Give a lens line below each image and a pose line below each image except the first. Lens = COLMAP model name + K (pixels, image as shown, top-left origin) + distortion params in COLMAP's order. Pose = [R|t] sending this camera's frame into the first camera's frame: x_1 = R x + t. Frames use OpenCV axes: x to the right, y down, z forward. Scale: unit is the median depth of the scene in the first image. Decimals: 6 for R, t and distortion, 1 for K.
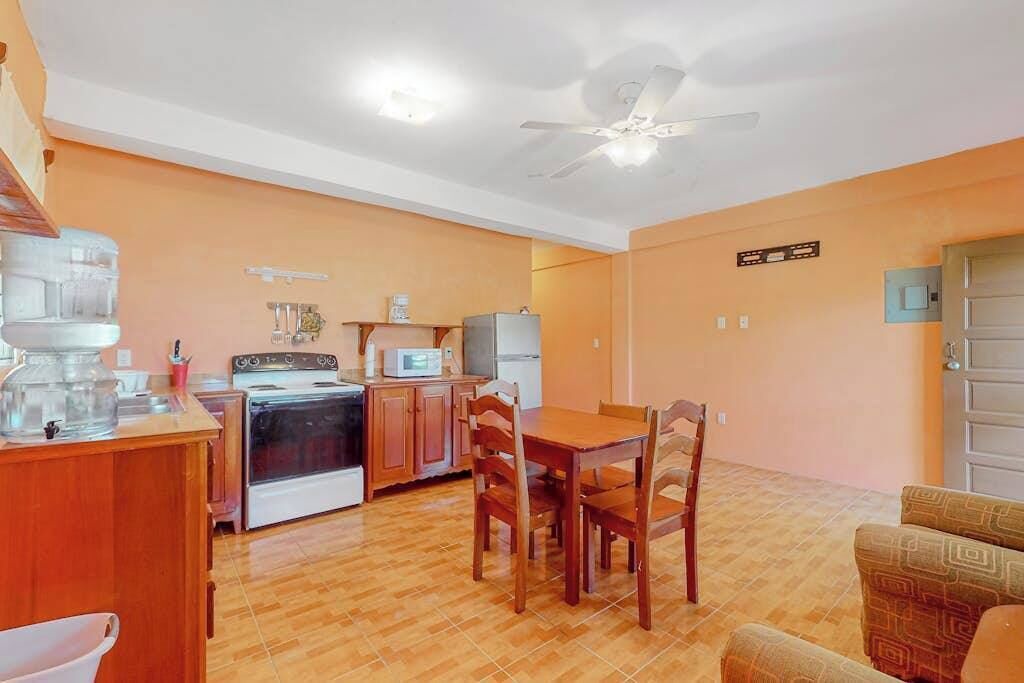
lens RADIAL K [[455.6, 0, 512.4], [0, 455.6, 344.3], [0, 0, 1]] dist [0.000913, 0.000073]
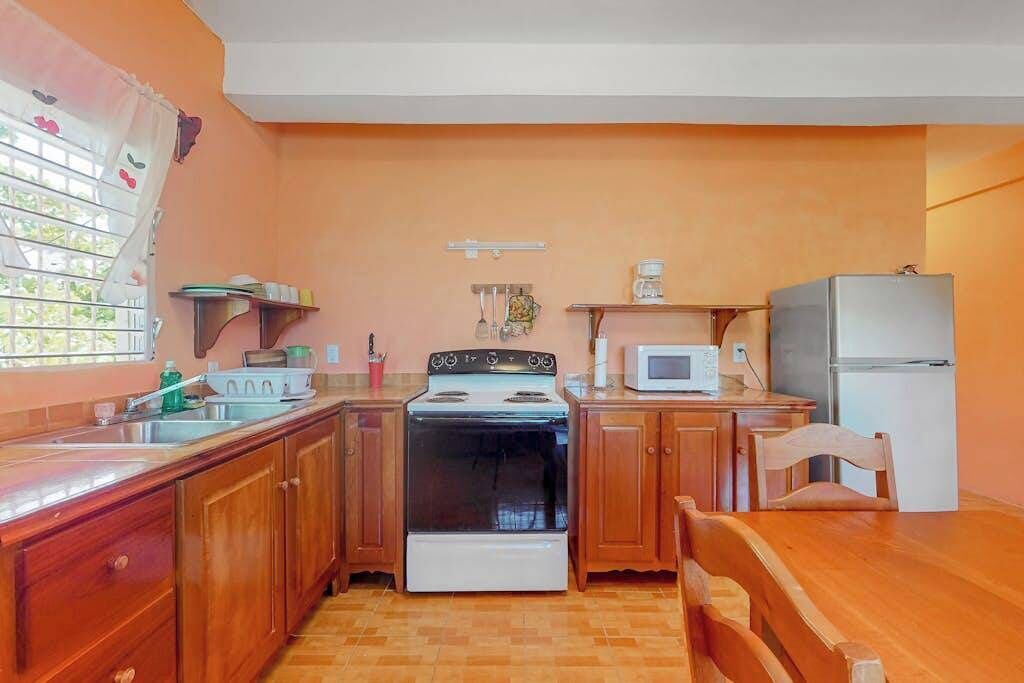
lens RADIAL K [[455.6, 0, 512.4], [0, 455.6, 344.3], [0, 0, 1]] dist [0.000913, 0.000073]
pose [[0.773441, 0.000747, -0.633868, 0.009360], [0.002008, 0.999991, 0.003628, 0.006298], [0.633866, -0.004079, 0.773432, 0.421922]]
